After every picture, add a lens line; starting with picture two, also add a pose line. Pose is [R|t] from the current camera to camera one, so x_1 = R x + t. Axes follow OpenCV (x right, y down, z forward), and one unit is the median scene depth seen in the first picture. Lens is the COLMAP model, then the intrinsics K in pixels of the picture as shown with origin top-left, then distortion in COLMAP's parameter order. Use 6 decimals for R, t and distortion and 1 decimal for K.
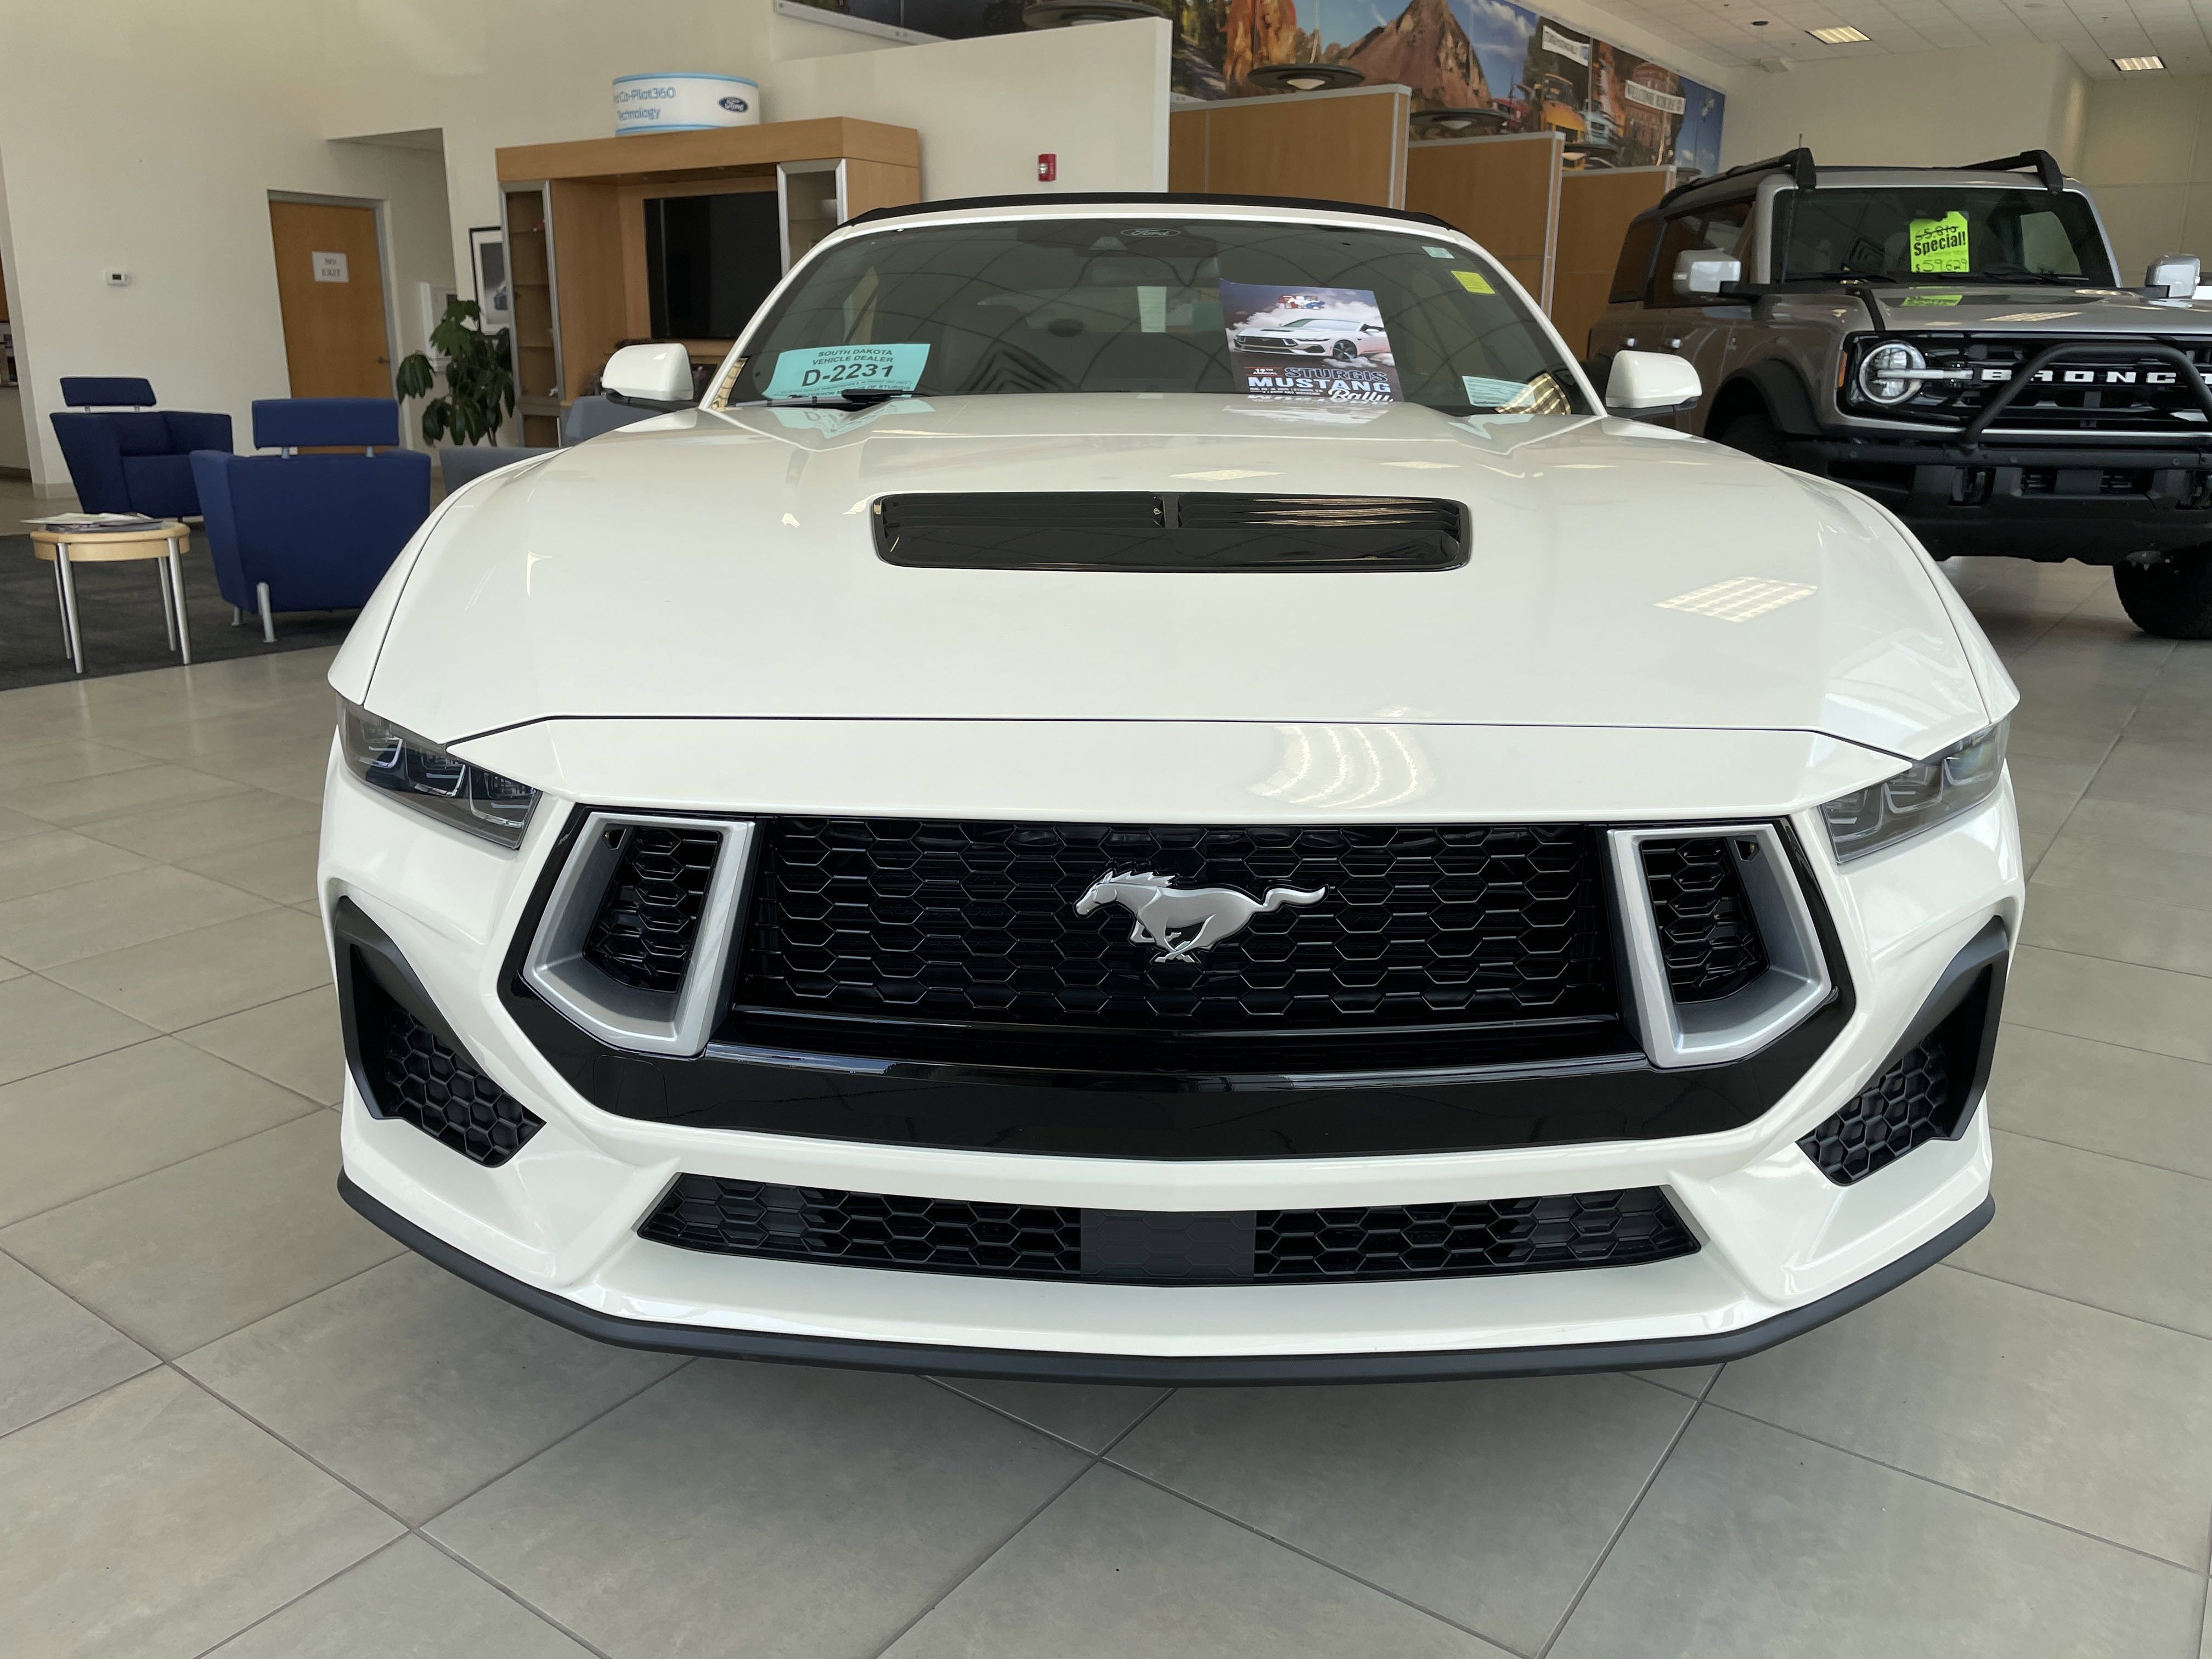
lens RADIAL K [[1669.0, 0, 1128.5], [0, 1669.0, 799.0], [0, 0, 1]] dist [0.083882, -0.111178]
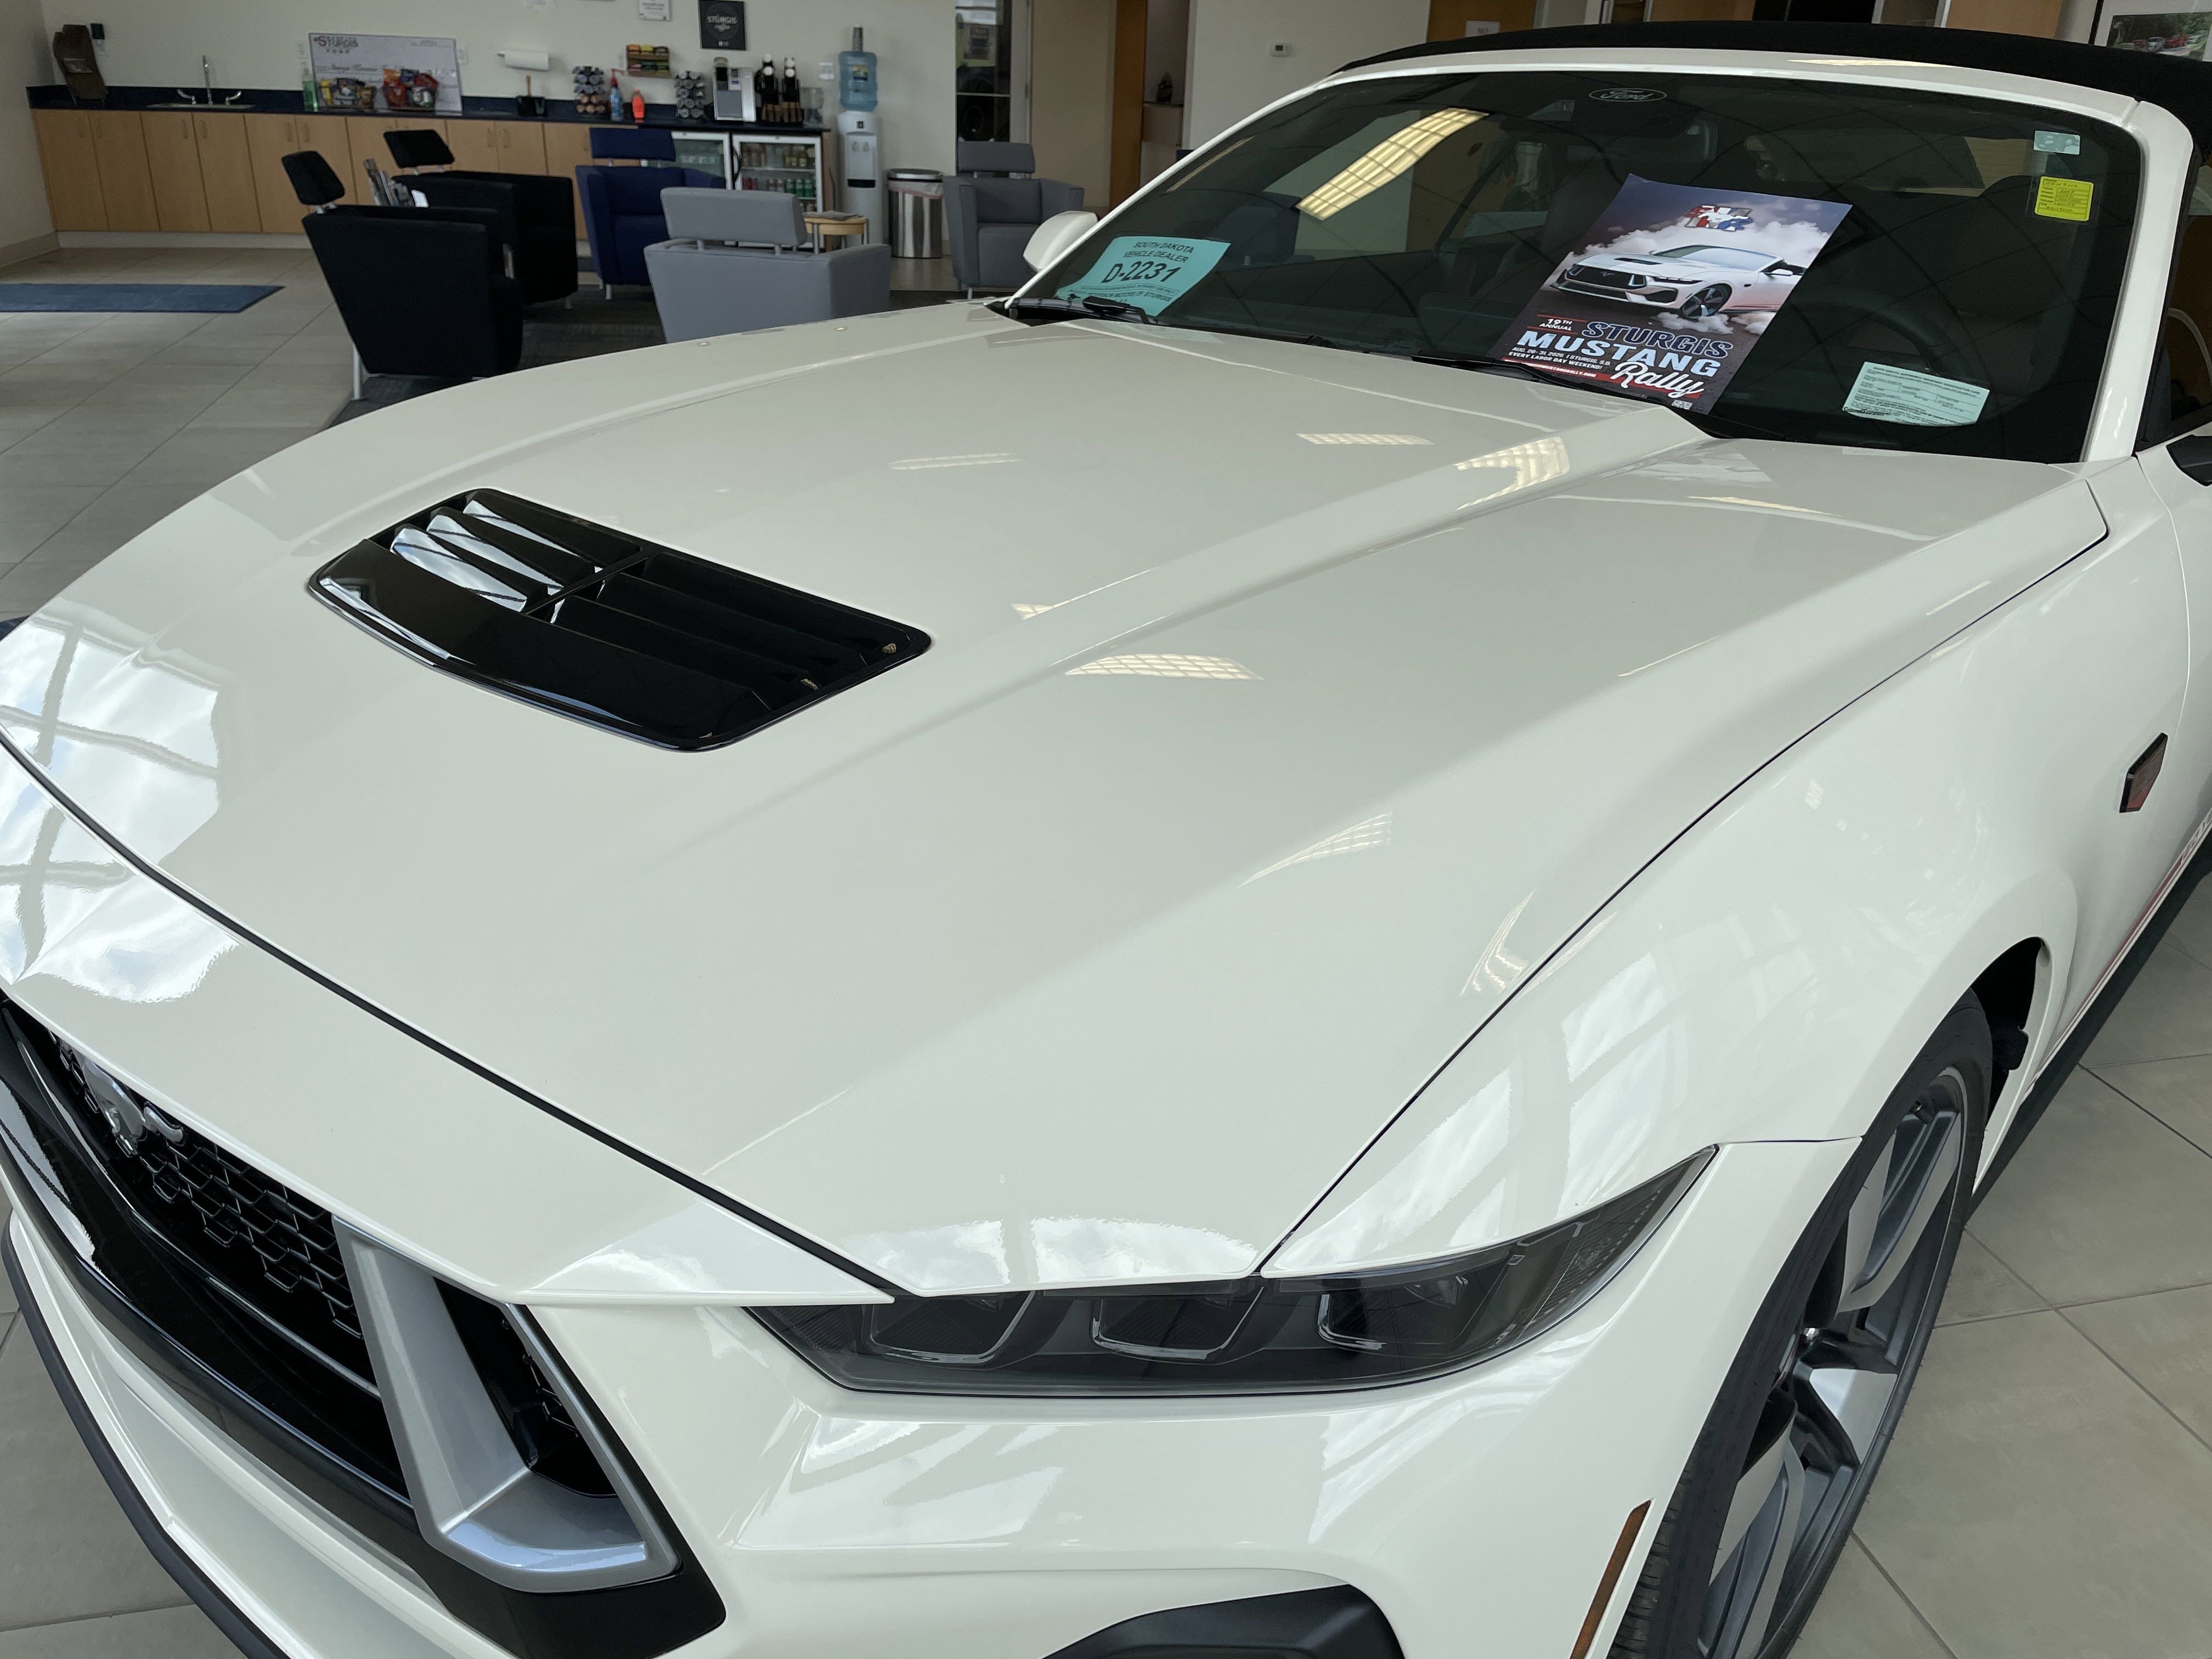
lens RADIAL K [[1677.1, 0, 1102.4], [0, 1677.1, 832.3], [0, 0, 1]] dist [0.085318, -0.116209]
pose [[0.747046, 0.289618, -0.598368, 0.420237], [-0.199331, 0.956281, 0.213994, -0.158991], [0.634184, -0.040590, 0.772116, 0.300135]]
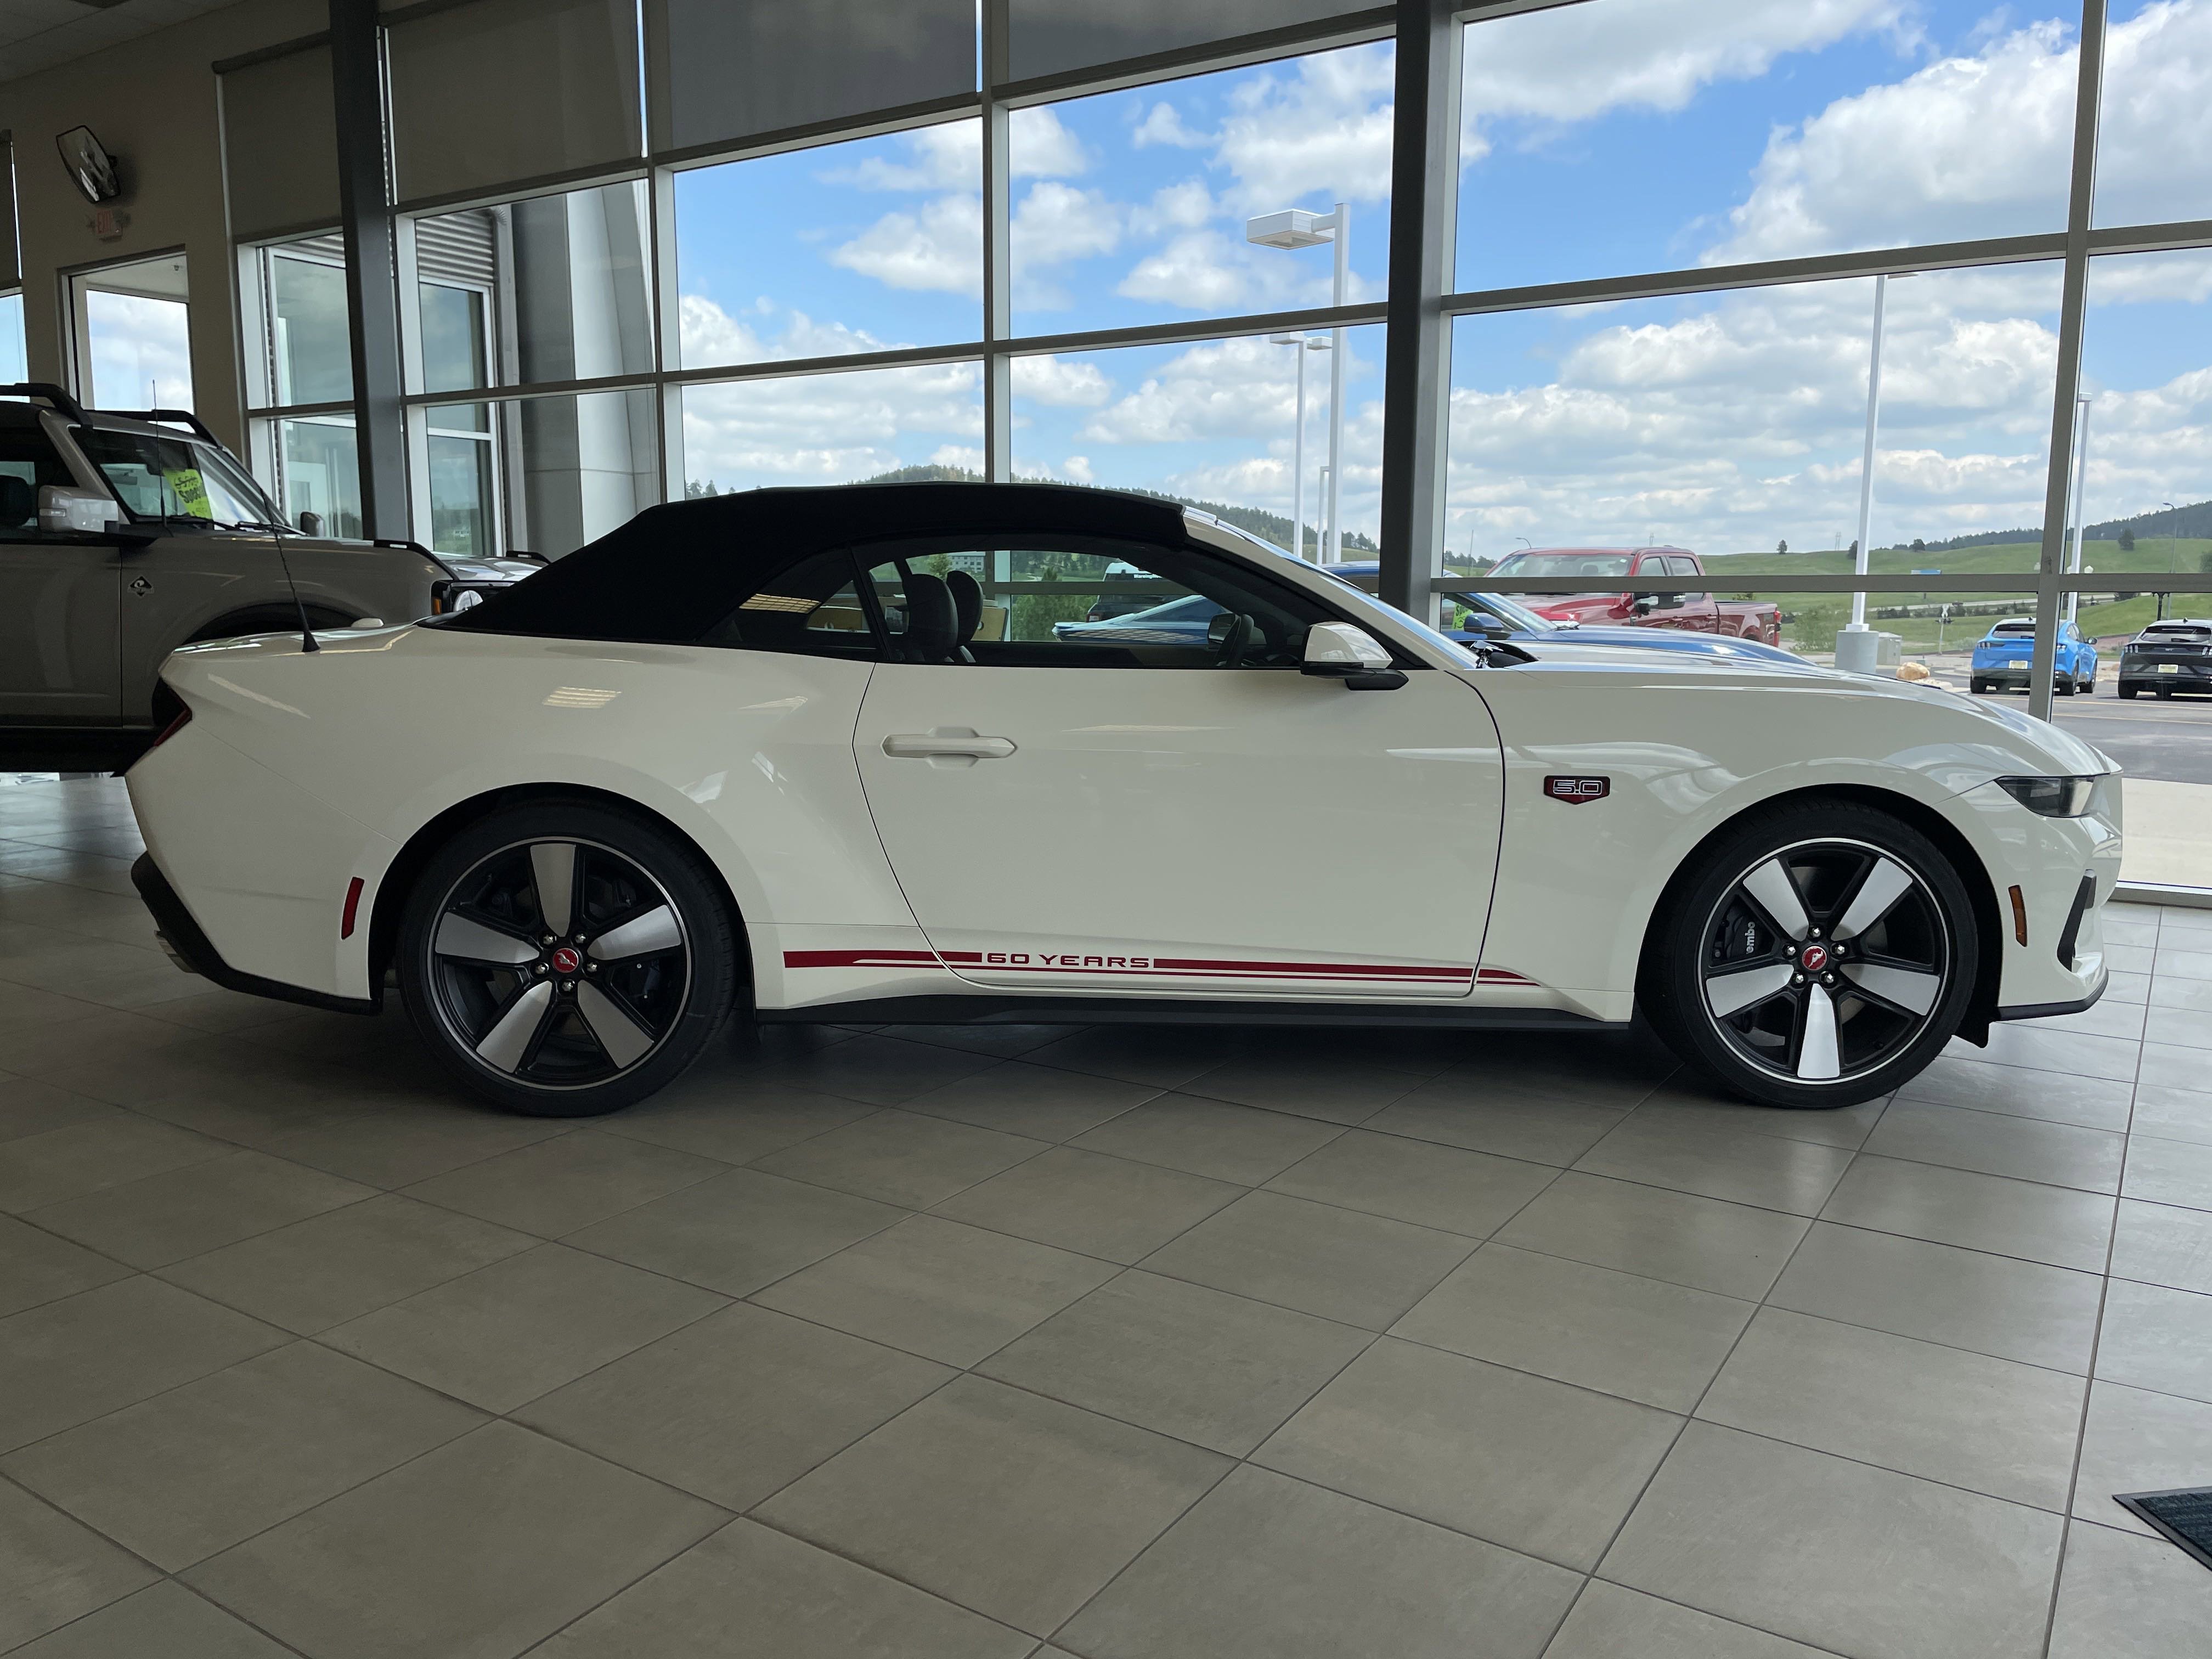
lens RADIAL K [[1677.1, 0, 1102.4], [0, 1677.1, 832.3], [0, 0, 1]] dist [0.085318, -0.116209]
pose [[-0.032398, -0.148846, 0.988330, -1.517033], [0.250083, 0.956187, 0.152203, -0.373934], [-0.967682, 0.252095, 0.006245, 1.278988]]
